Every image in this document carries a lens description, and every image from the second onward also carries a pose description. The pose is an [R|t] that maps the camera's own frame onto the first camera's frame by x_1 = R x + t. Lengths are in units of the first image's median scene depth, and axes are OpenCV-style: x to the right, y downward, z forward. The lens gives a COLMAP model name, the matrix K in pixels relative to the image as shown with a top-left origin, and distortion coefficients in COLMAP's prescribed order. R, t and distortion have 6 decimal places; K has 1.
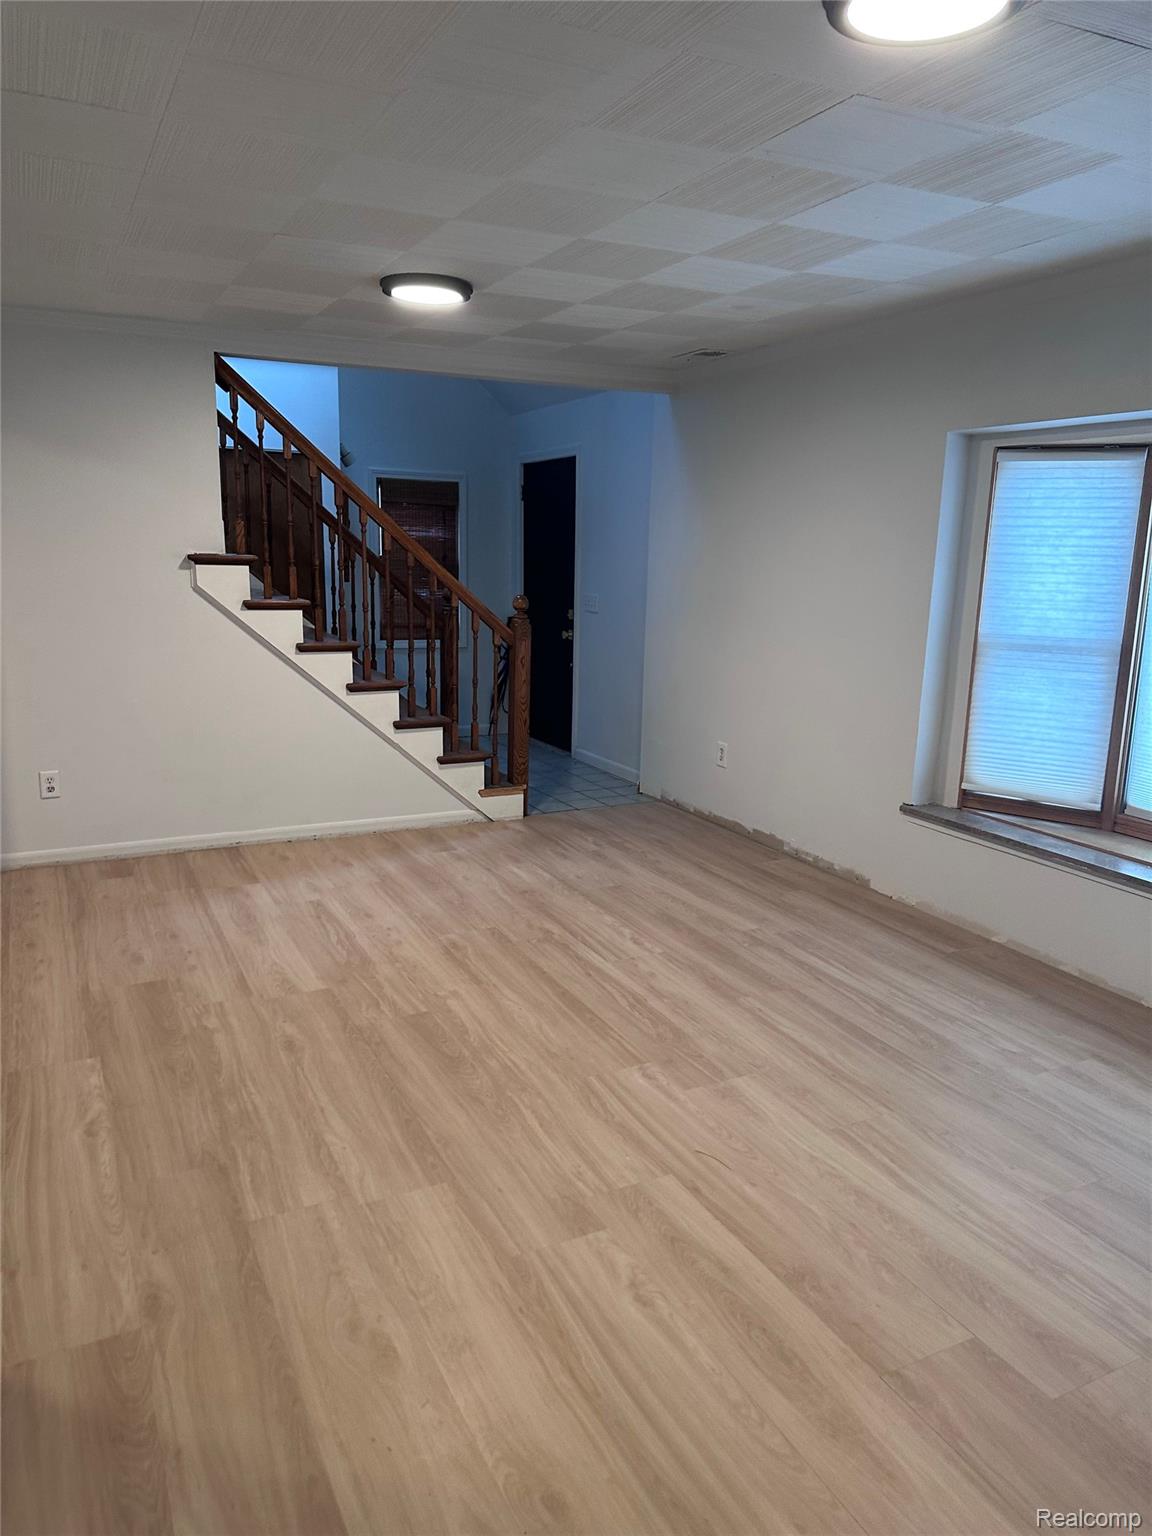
lens RADIAL K [[1084.6, 0, 576.0], [0, 1084.6, 768.0], [0, 0, 1]] dist [0.181081, -0.310383]
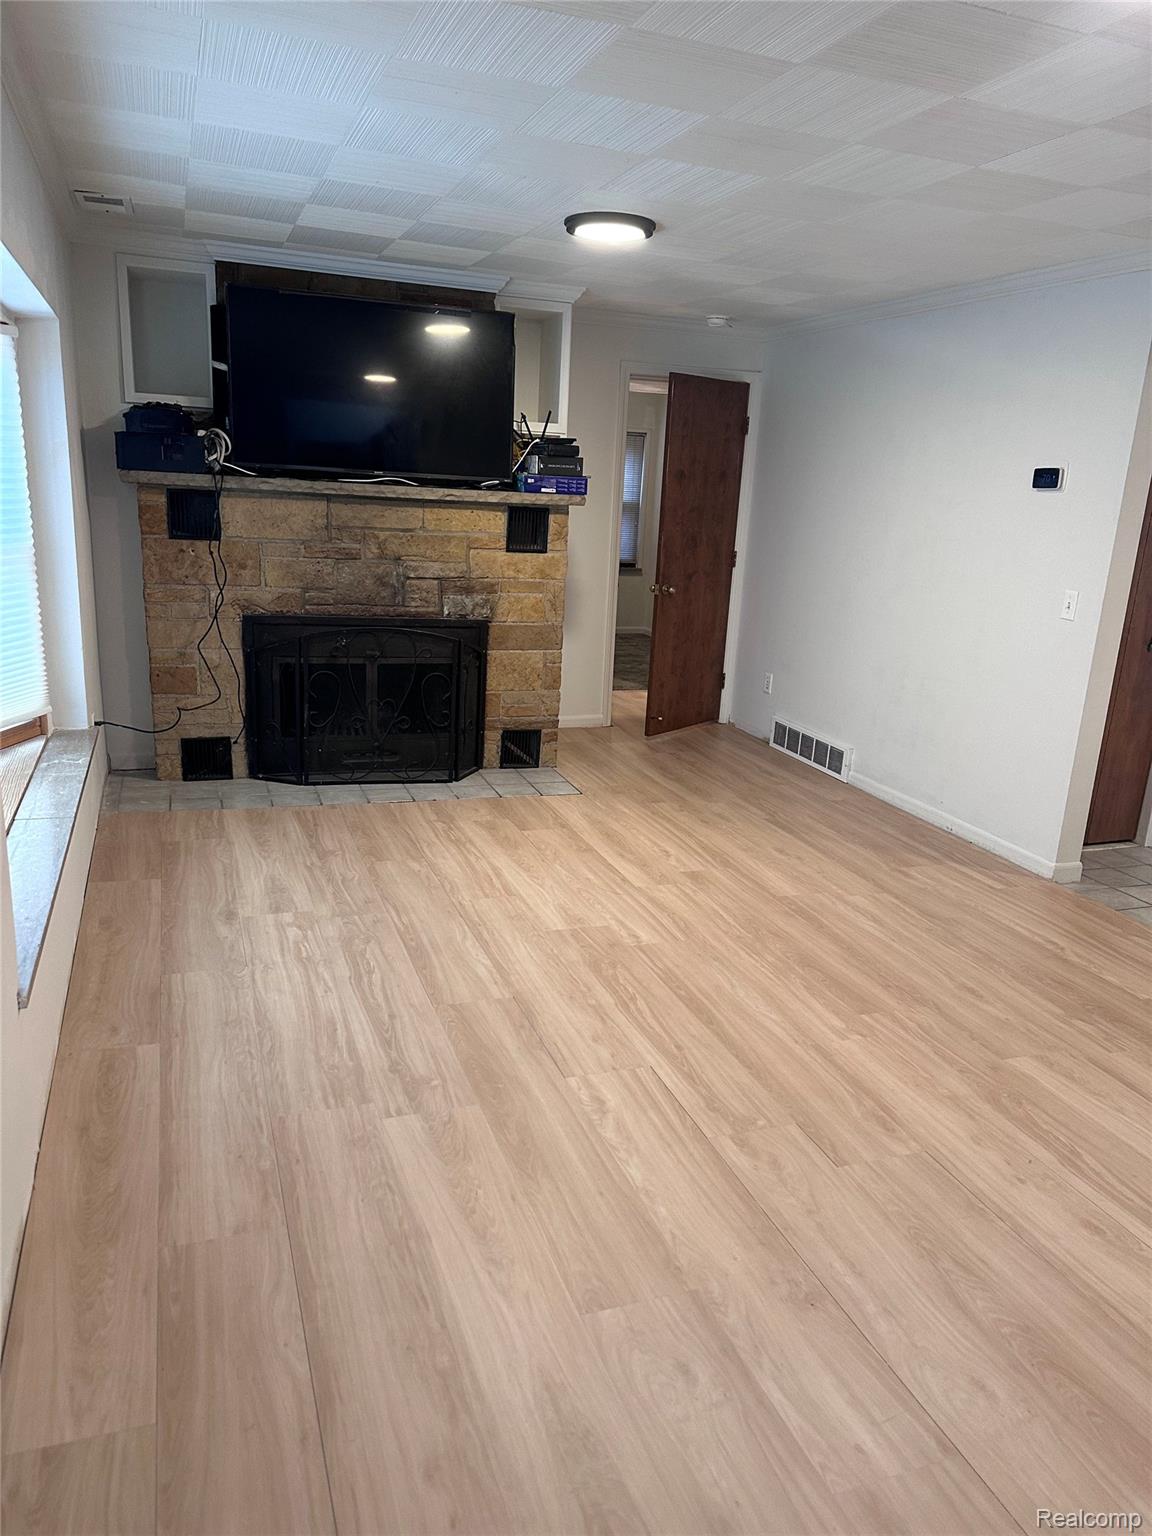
lens RADIAL K [[1084.6, 0, 576.0], [0, 1084.6, 768.0], [0, 0, 1]] dist [0.181081, -0.310383]
pose [[-0.991279, -0.095091, 0.091230, 0.033933], [-0.044961, 0.894822, 0.444154, -0.354267], [-0.123870, 0.436179, -0.891294, 1.736034]]
